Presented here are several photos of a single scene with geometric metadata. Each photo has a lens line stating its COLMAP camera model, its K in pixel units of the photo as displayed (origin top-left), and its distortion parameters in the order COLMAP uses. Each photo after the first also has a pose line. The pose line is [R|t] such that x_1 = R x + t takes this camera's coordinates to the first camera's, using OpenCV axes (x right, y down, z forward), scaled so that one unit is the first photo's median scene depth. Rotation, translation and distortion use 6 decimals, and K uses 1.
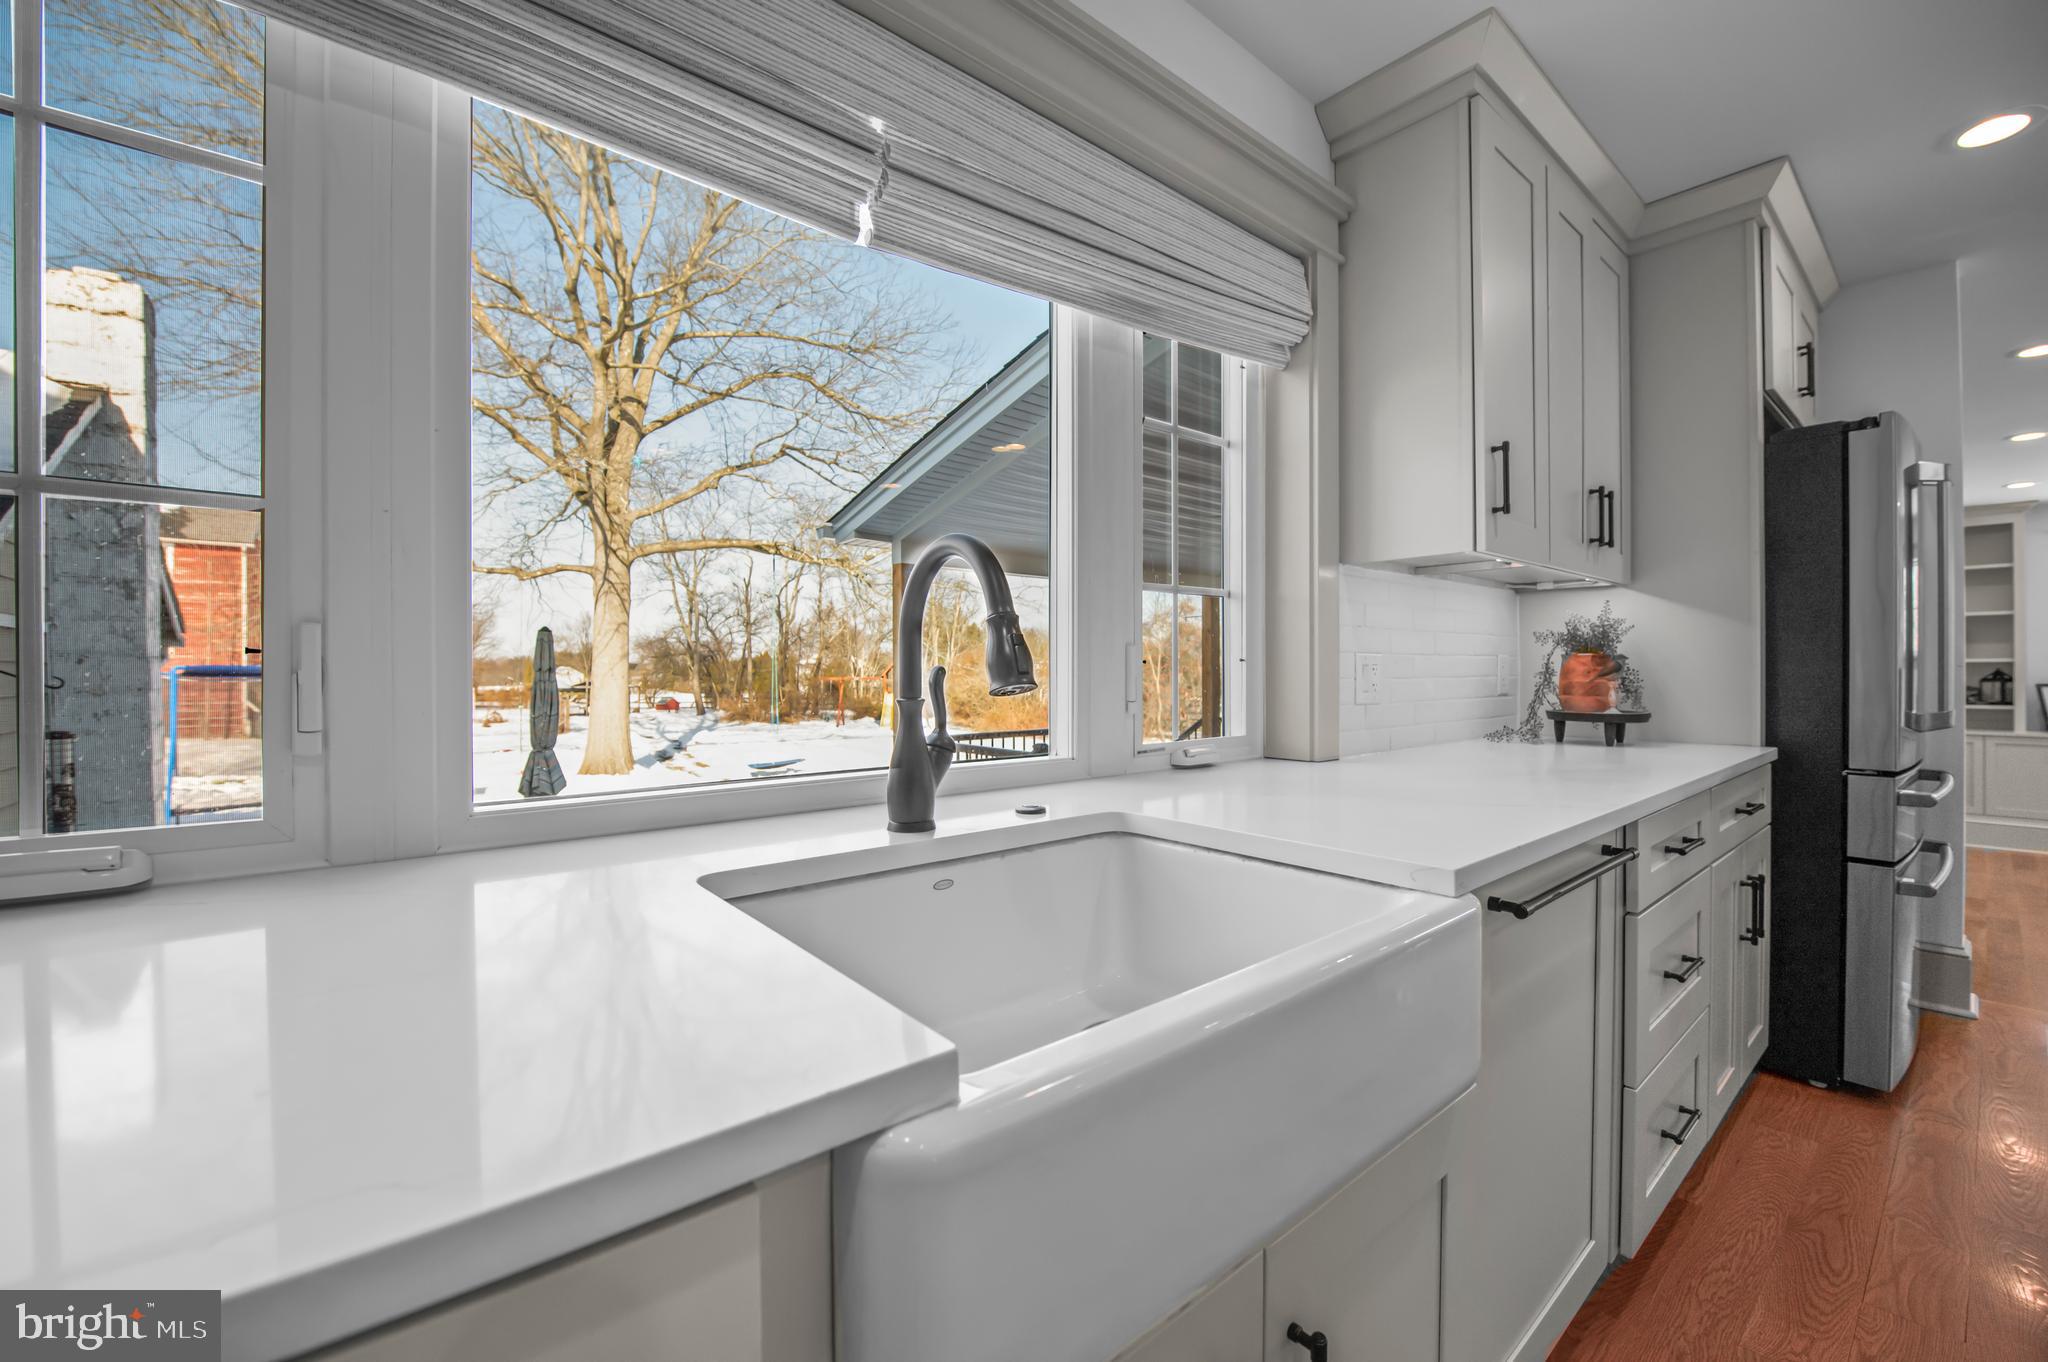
lens RADIAL K [[830.2, 0, 1025.0], [0, 830.2, 682.1], [0, 0, 1]] dist [-0.012068, -0.002943]
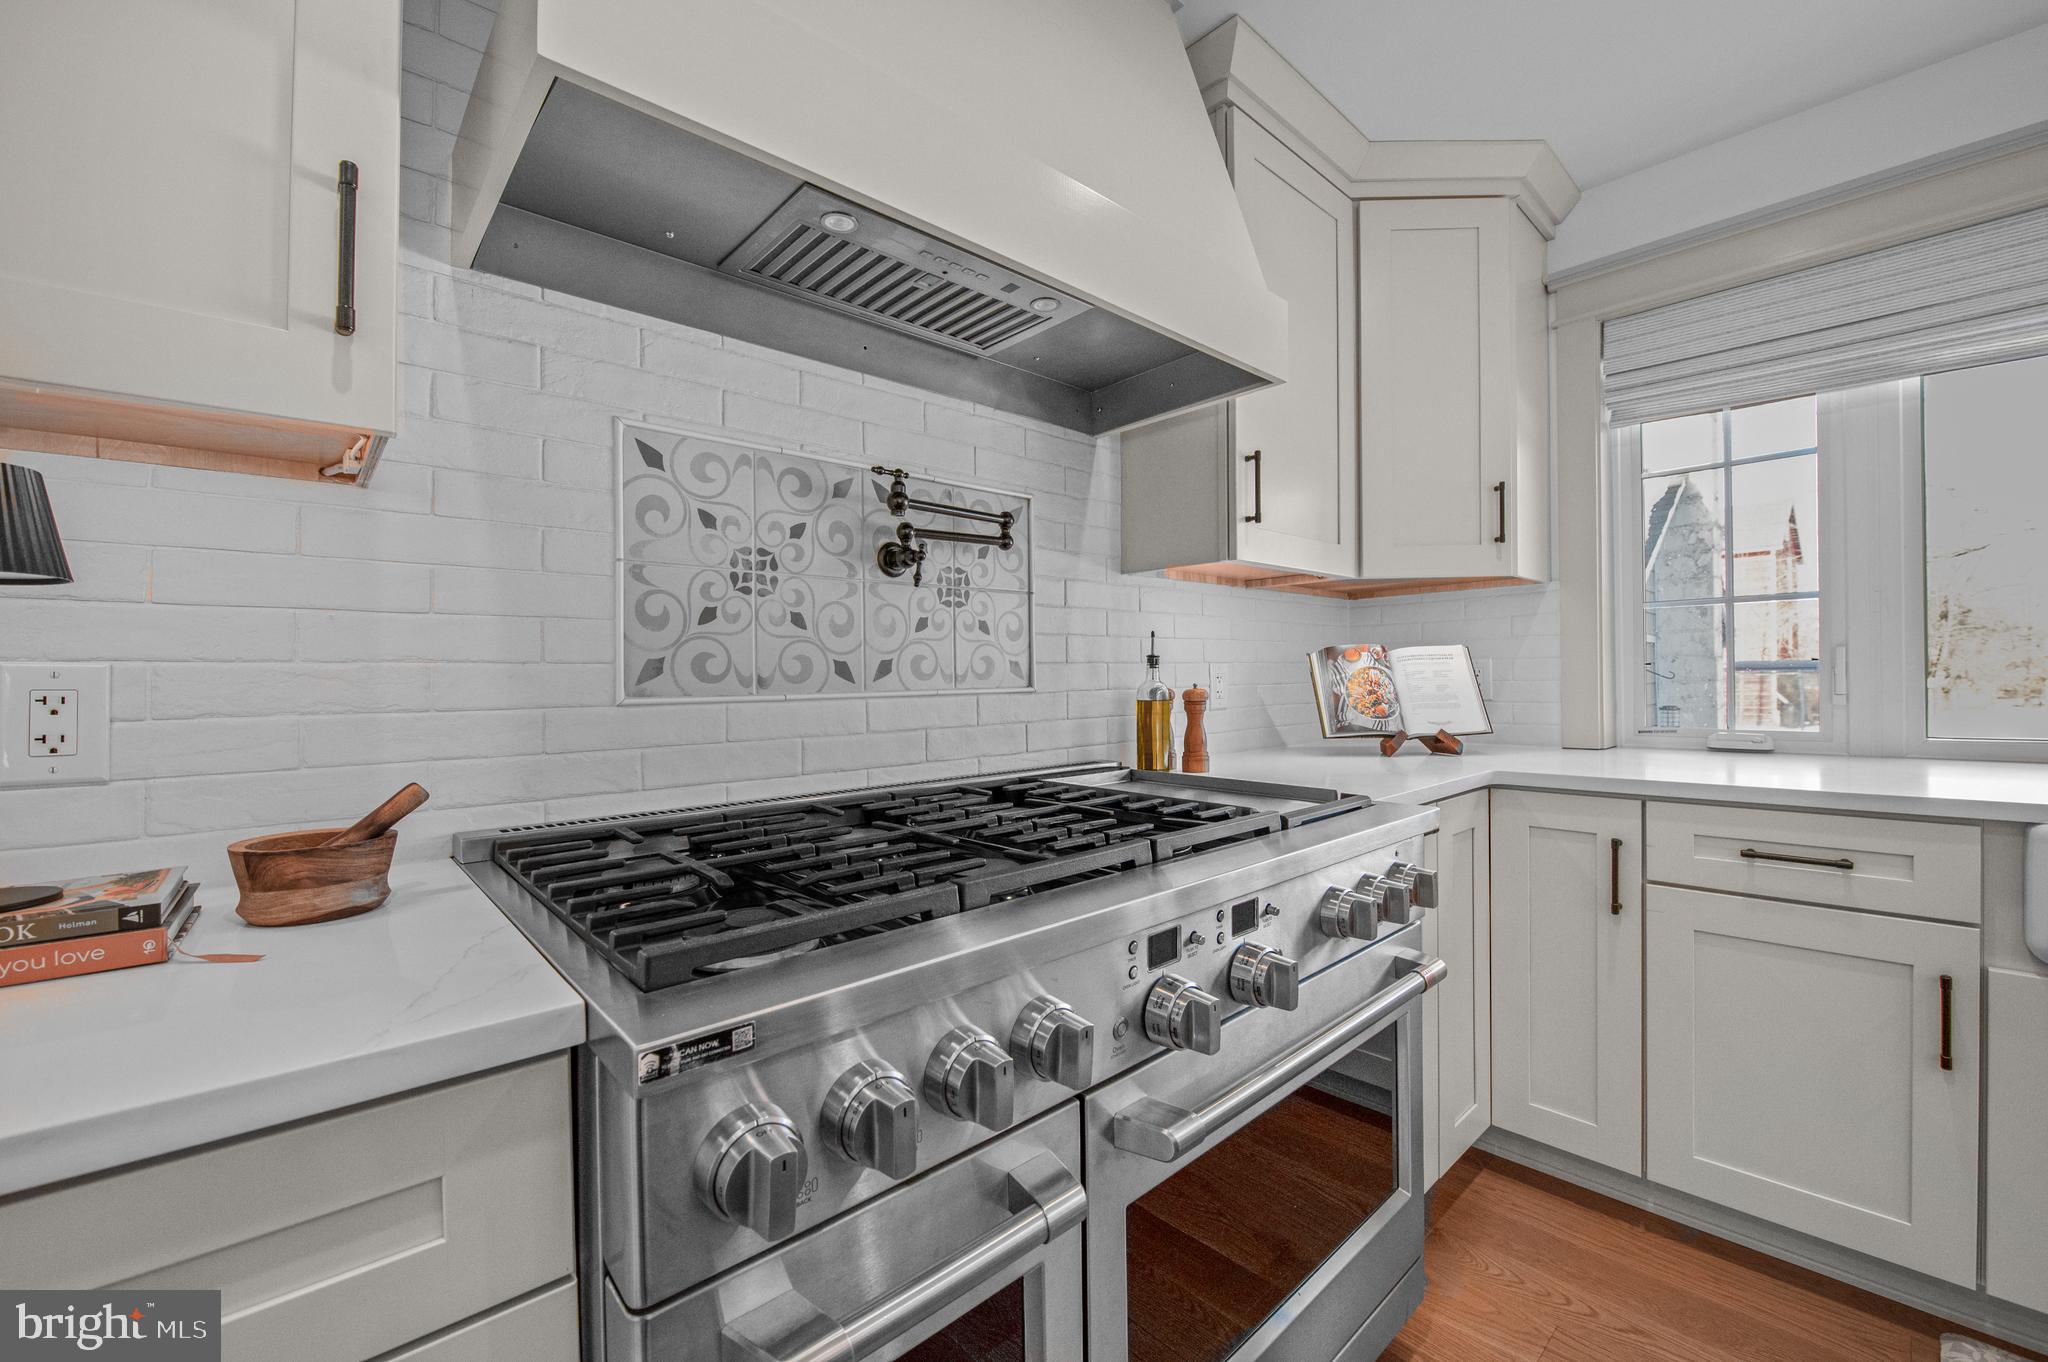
lens RADIAL K [[830.2, 0, 1039.4], [0, 830.2, 675.5], [0, 0, 1]] dist [-0.012068, -0.002943]
pose [[0.081929, 0.005035, -0.996625, 0.105961], [-0.005436, 0.999975, 0.004605, 0.000364], [0.996623, 0.005041, 0.081955, -0.122739]]
